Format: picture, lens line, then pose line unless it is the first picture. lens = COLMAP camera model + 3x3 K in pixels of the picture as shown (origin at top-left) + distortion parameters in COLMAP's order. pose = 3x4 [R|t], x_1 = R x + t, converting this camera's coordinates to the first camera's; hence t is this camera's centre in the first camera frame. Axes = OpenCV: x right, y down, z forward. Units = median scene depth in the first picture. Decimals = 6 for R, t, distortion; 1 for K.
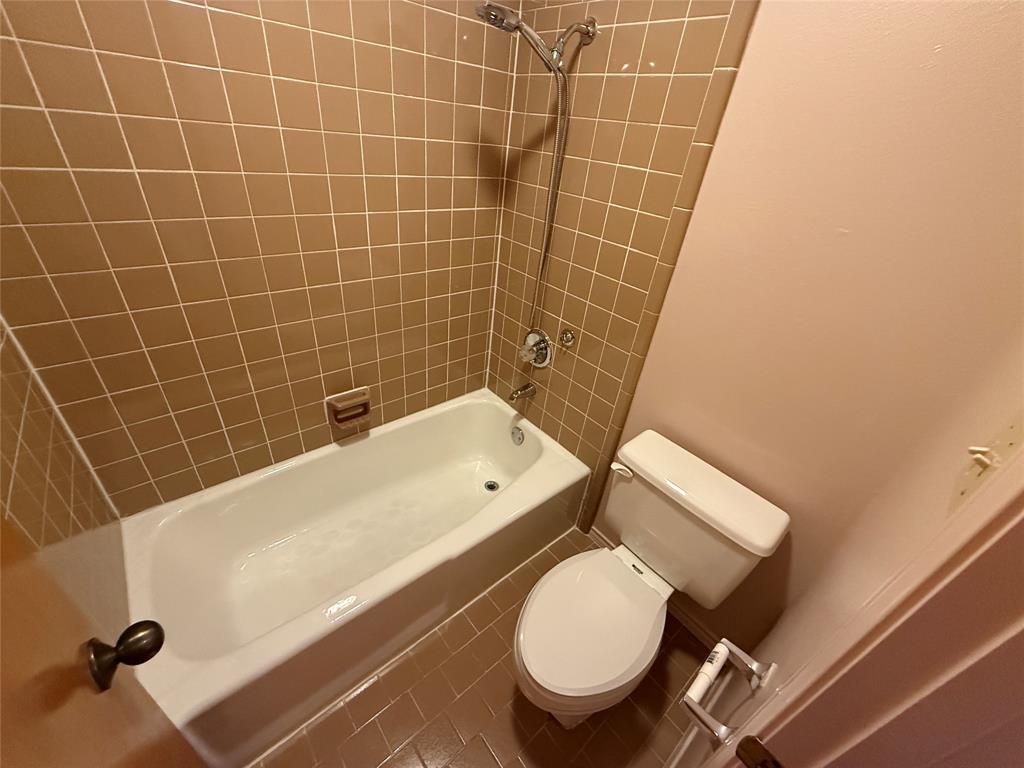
lens RADIAL K [[406.7, 0, 509.4], [0, 406.7, 383.2], [0, 0, 1]] dist [-0.003554, 0.000930]
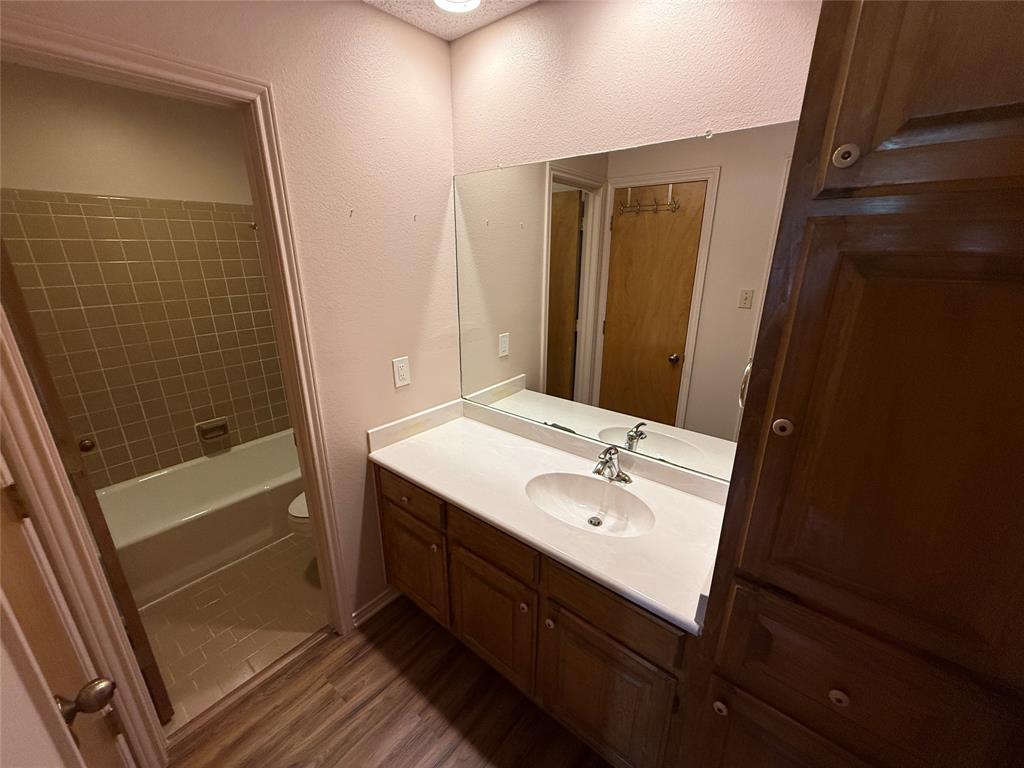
lens RADIAL K [[406.7, 0, 511.1], [0, 406.7, 385.0], [0, 0, 1]] dist [-0.003554, 0.000930]
pose [[0.979481, -0.152547, 0.131708, 0.596705], [0.179510, 0.957431, -0.226057, 0.473967], [-0.091617, 0.245062, 0.965169, -0.735709]]
